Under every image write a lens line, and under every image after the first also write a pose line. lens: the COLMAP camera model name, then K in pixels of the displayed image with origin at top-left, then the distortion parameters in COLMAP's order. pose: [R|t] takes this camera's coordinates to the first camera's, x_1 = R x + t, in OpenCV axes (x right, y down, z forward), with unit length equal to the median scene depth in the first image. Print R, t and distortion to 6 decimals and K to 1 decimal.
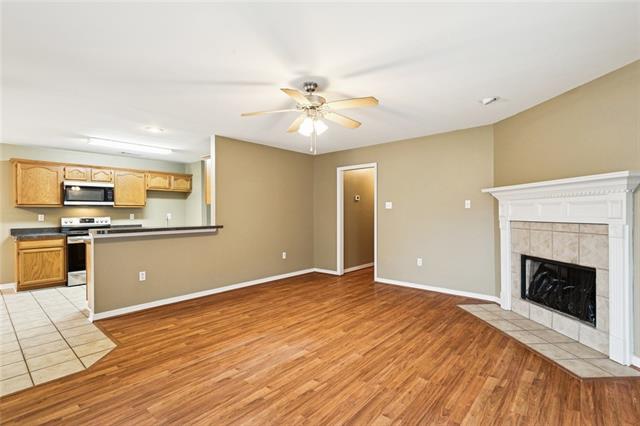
lens RADIAL K [[308.5, 0, 321.6], [0, 308.5, 211.8], [0, 0, 1]] dist [-0.004790, -0.000665]
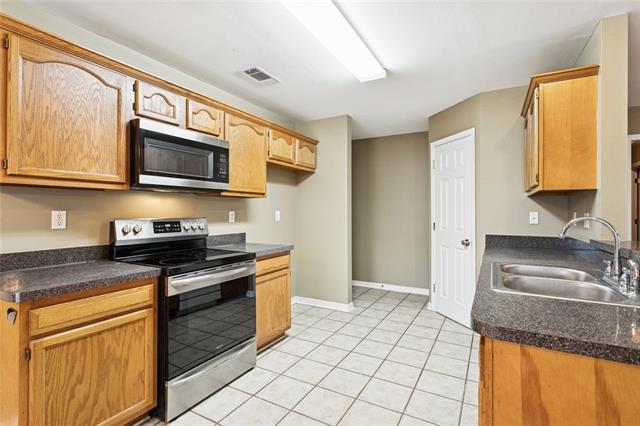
lens RADIAL K [[308.5, 0, 320.9], [0, 308.5, 207.8], [0, 0, 1]] dist [-0.004790, -0.000665]
pose [[0.974635, 0.016427, 0.223195, -0.524484], [-0.014965, 0.999854, -0.008242, 0.003302], [-0.223298, 0.004693, 0.974739, 0.445500]]
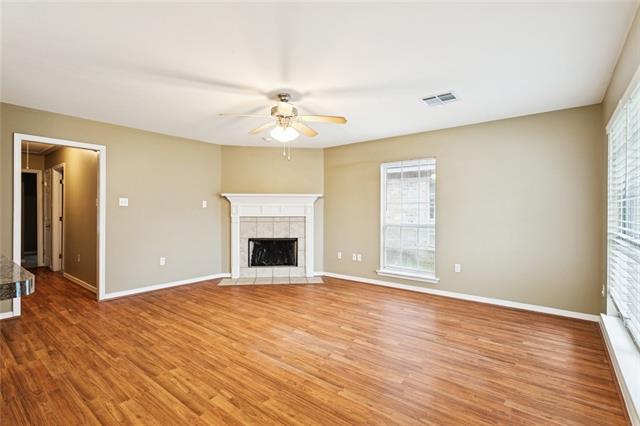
lens RADIAL K [[308.5, 0, 316.5], [0, 308.5, 216.2], [0, 0, 1]] dist [-0.004790, -0.000665]
pose [[-0.053542, -0.015254, 0.998449, -1.229317], [-0.005605, 0.999872, 0.014975, 0.003356], [-0.998550, -0.004794, -0.053621, 1.004427]]
